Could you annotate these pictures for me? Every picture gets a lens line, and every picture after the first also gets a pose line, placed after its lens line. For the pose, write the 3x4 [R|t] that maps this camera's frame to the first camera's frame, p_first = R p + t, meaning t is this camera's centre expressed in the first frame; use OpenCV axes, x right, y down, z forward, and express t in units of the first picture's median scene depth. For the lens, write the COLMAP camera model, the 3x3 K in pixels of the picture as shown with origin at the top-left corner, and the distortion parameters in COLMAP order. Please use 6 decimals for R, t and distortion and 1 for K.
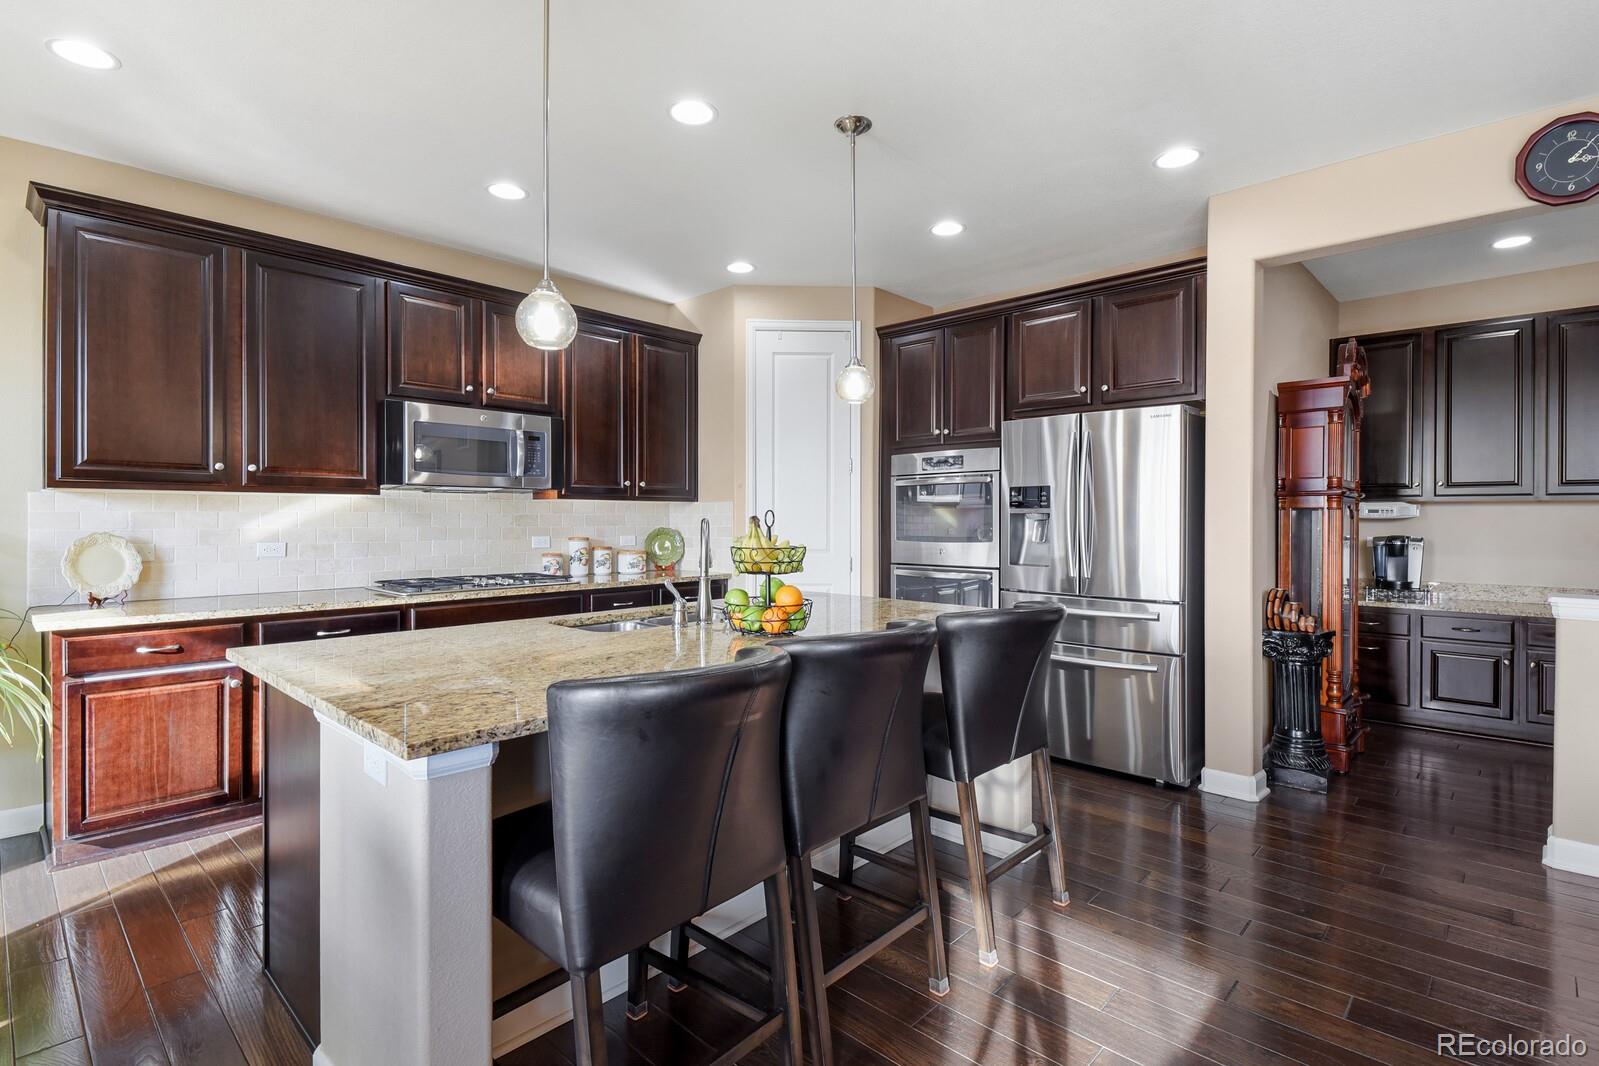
lens RADIAL K [[768.5, 0, 807.0], [0, 768.5, 522.5], [0, 0, 1]] dist [0.060369, -0.038073]
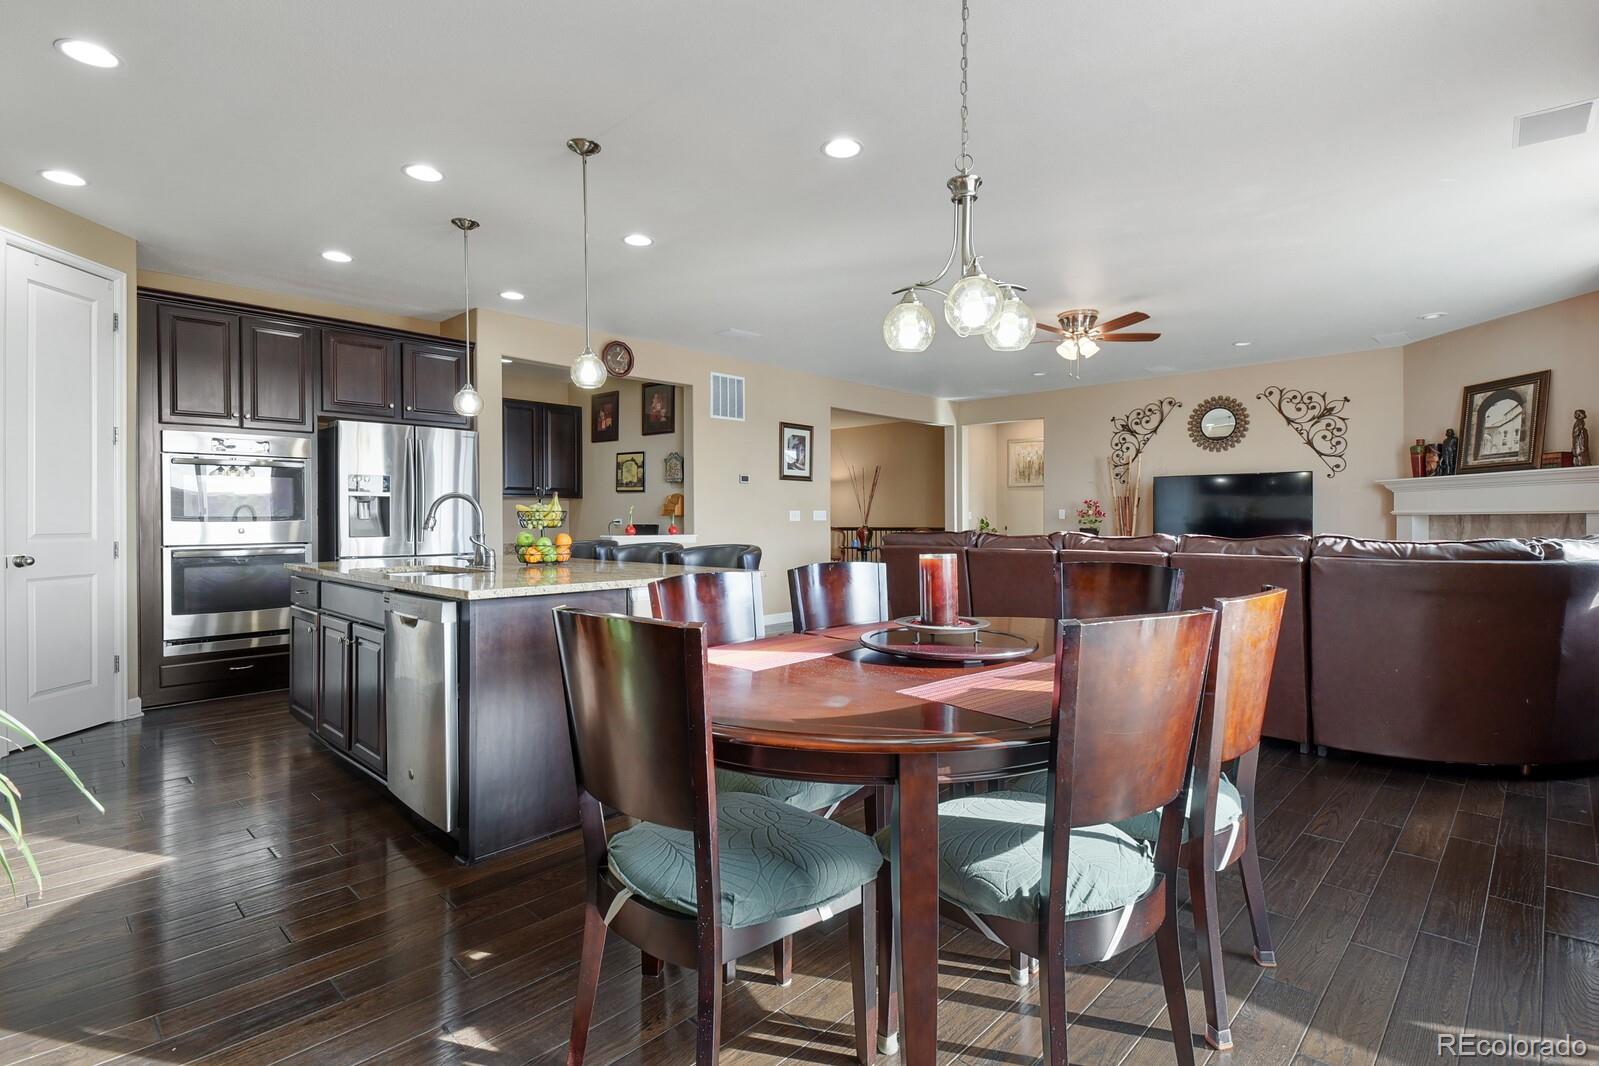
lens RADIAL K [[768.5, 0, 807.0], [0, 768.5, 522.5], [0, 0, 1]] dist [0.060369, -0.038073]
pose [[0.017825, -0.005542, 0.999826, -0.849141], [0.005873, 0.999968, 0.005438, 0.024818], [-0.999824, 0.005775, 0.017857, 0.211368]]
